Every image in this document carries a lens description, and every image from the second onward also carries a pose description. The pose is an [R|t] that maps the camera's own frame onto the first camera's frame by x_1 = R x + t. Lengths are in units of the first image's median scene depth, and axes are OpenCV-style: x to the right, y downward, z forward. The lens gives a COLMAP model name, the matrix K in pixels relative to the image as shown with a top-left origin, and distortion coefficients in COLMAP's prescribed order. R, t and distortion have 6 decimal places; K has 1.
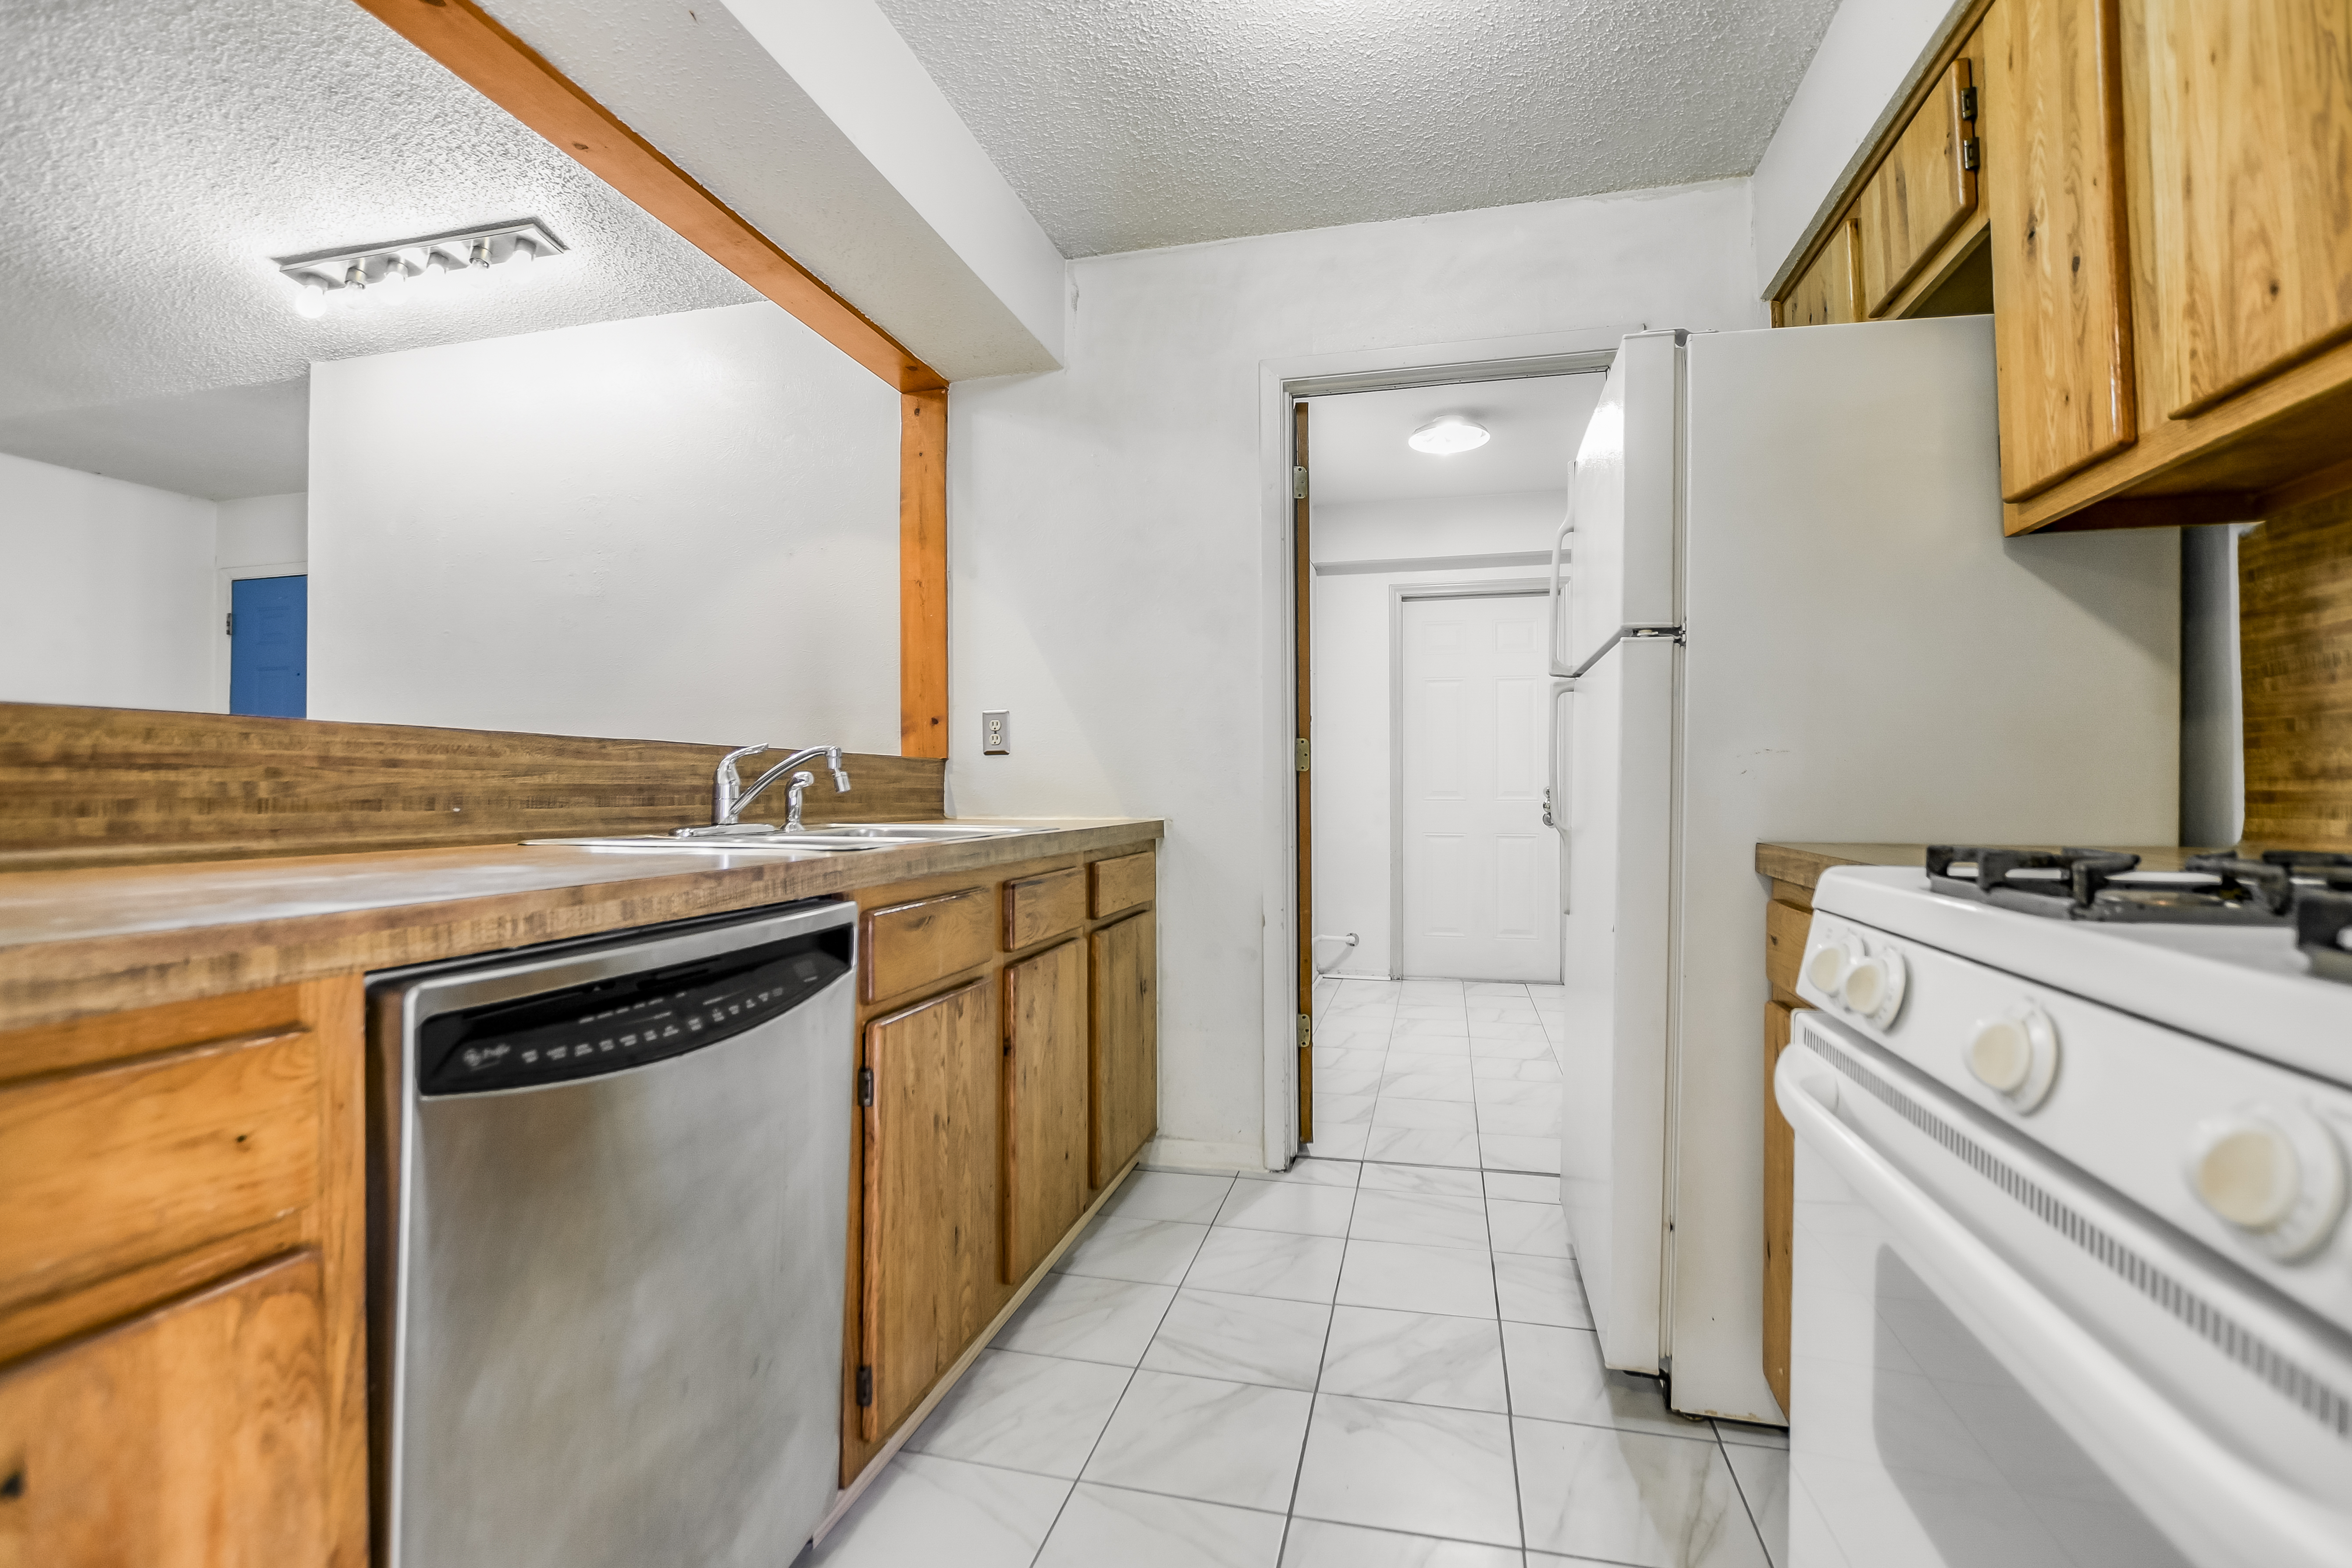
lens RADIAL K [[1019.2, 0, 1176.0], [0, 1019.2, 784.0], [0, 0, 1]] dist [-0.017346, -0.000190]
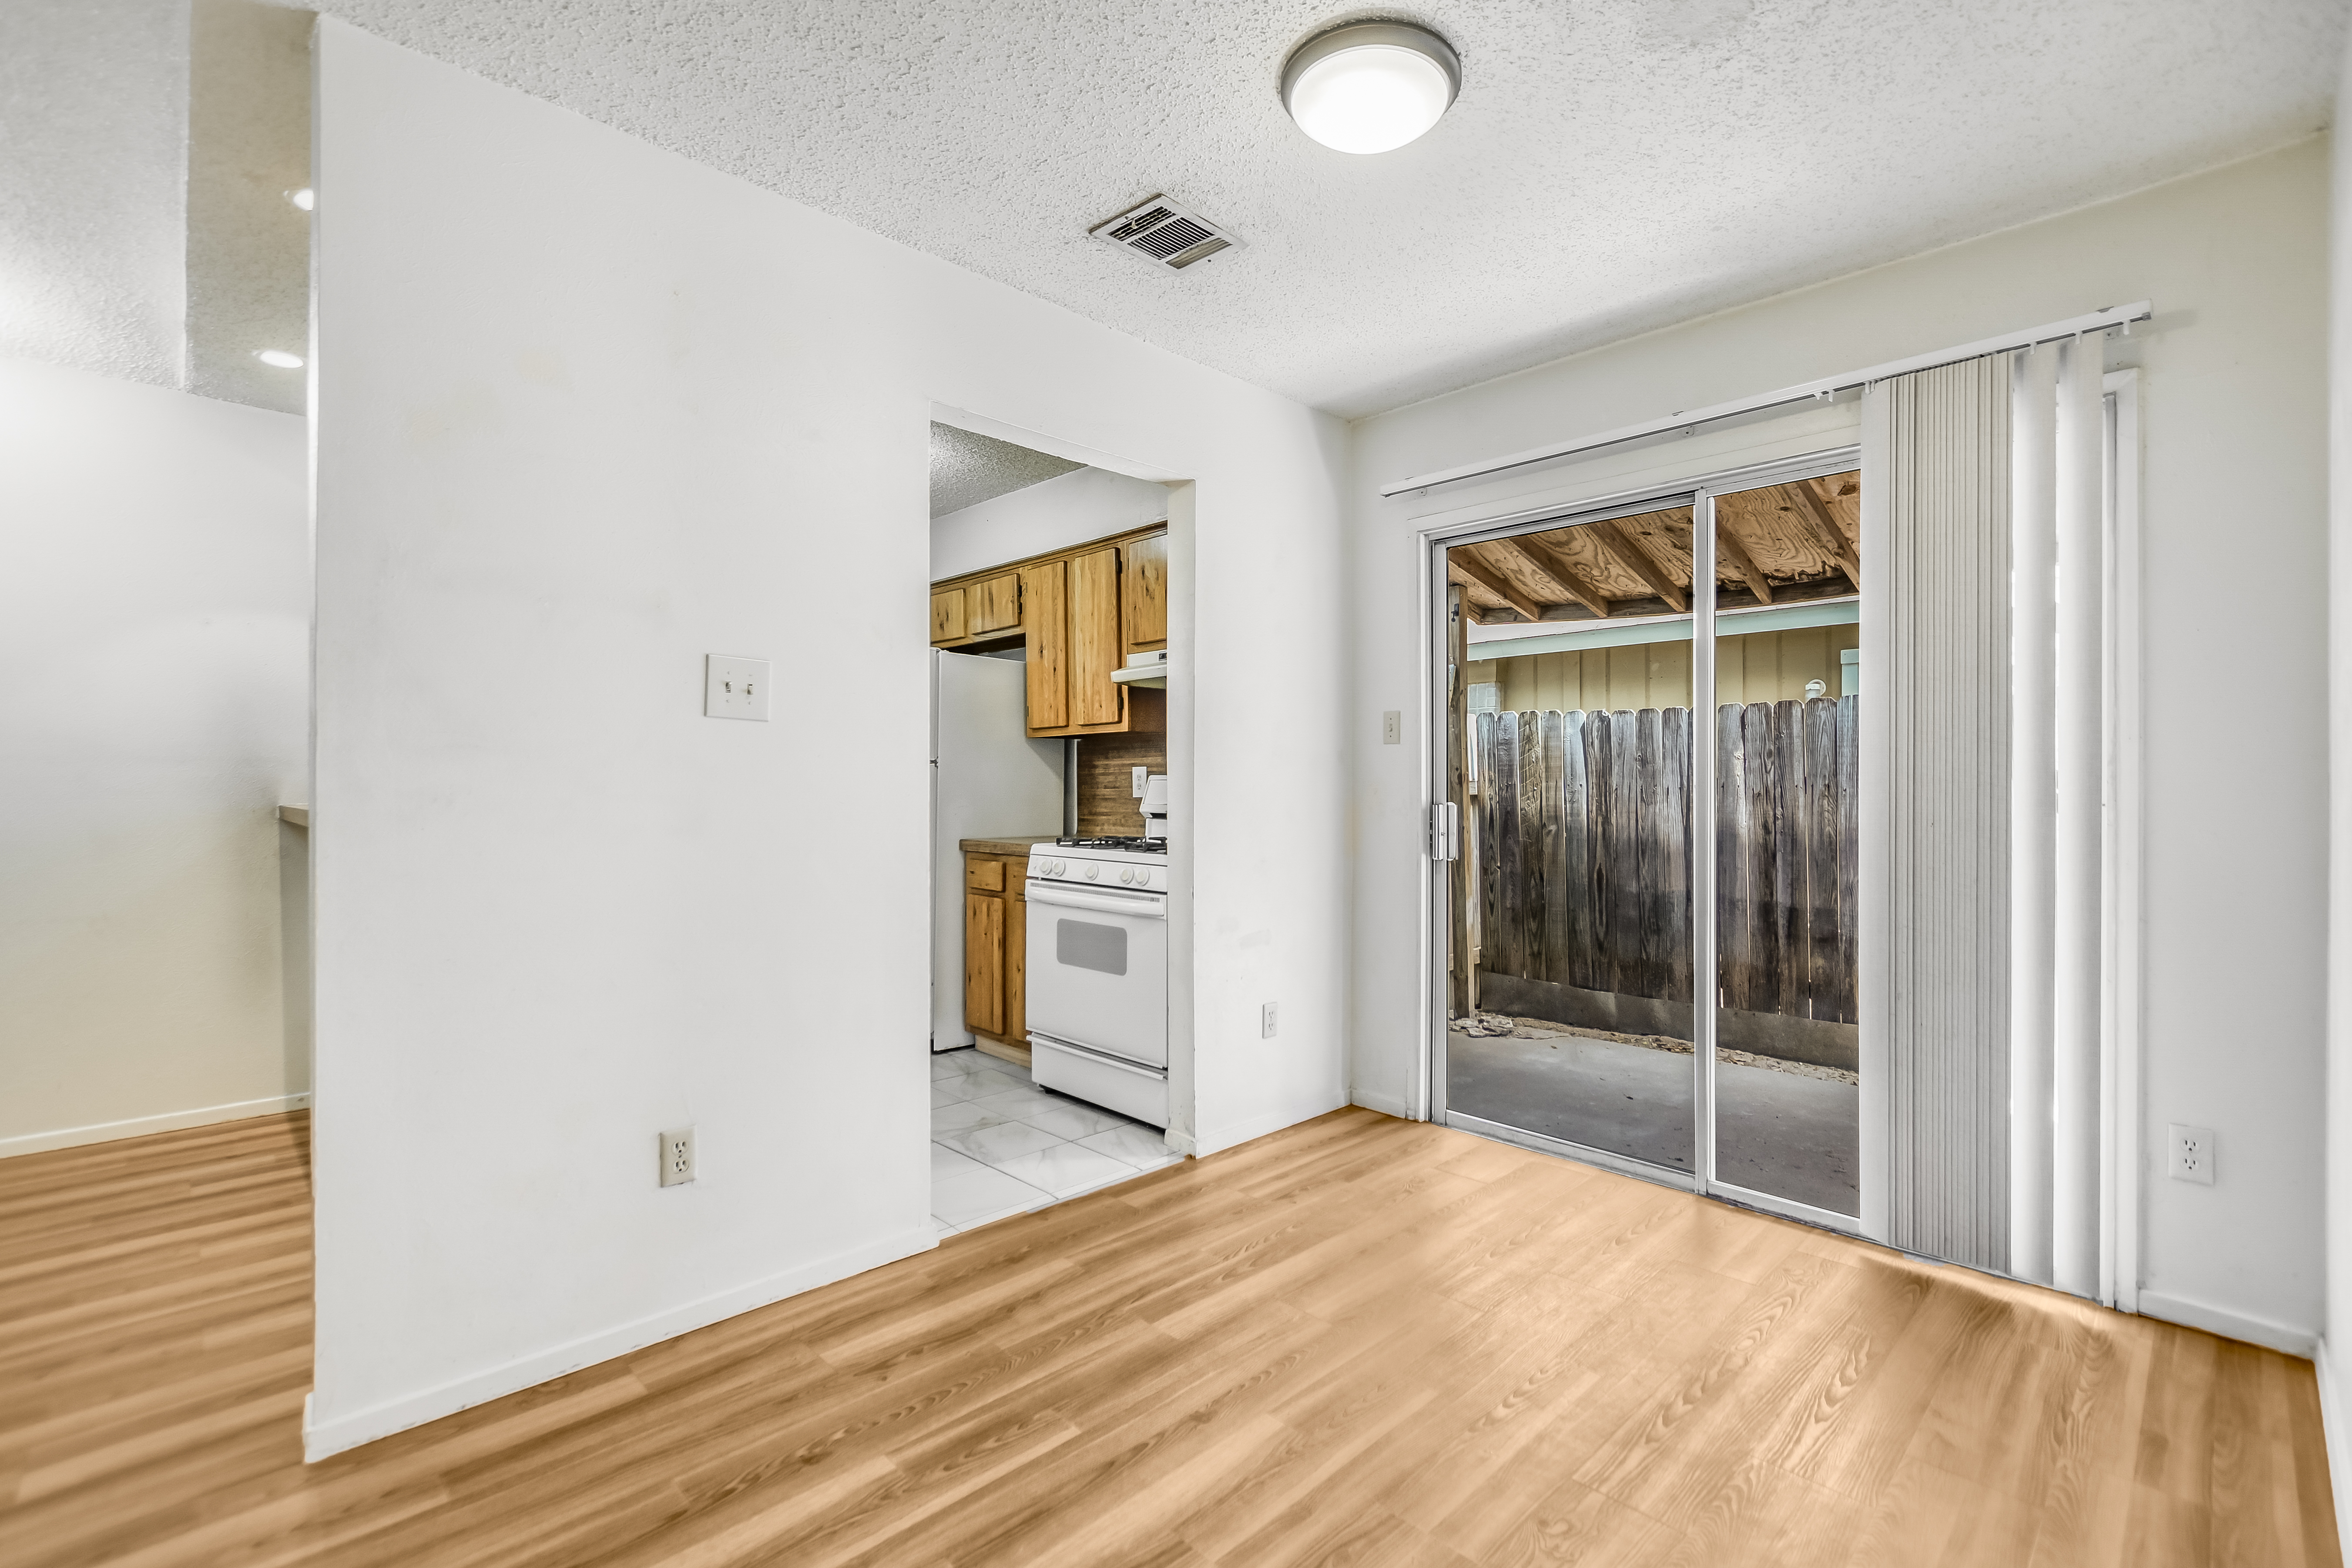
lens RADIAL K [[1019.3, 0, 1168.4], [0, 1019.3, 795.4], [0, 0, 1]] dist [-0.002314, -0.000093]
pose [[0.540016, -0.004742, 0.841641, -1.041009], [-0.004400, 0.999955, 0.008457, -0.063952], [-0.841643, -0.008270, 0.539971, -0.697228]]
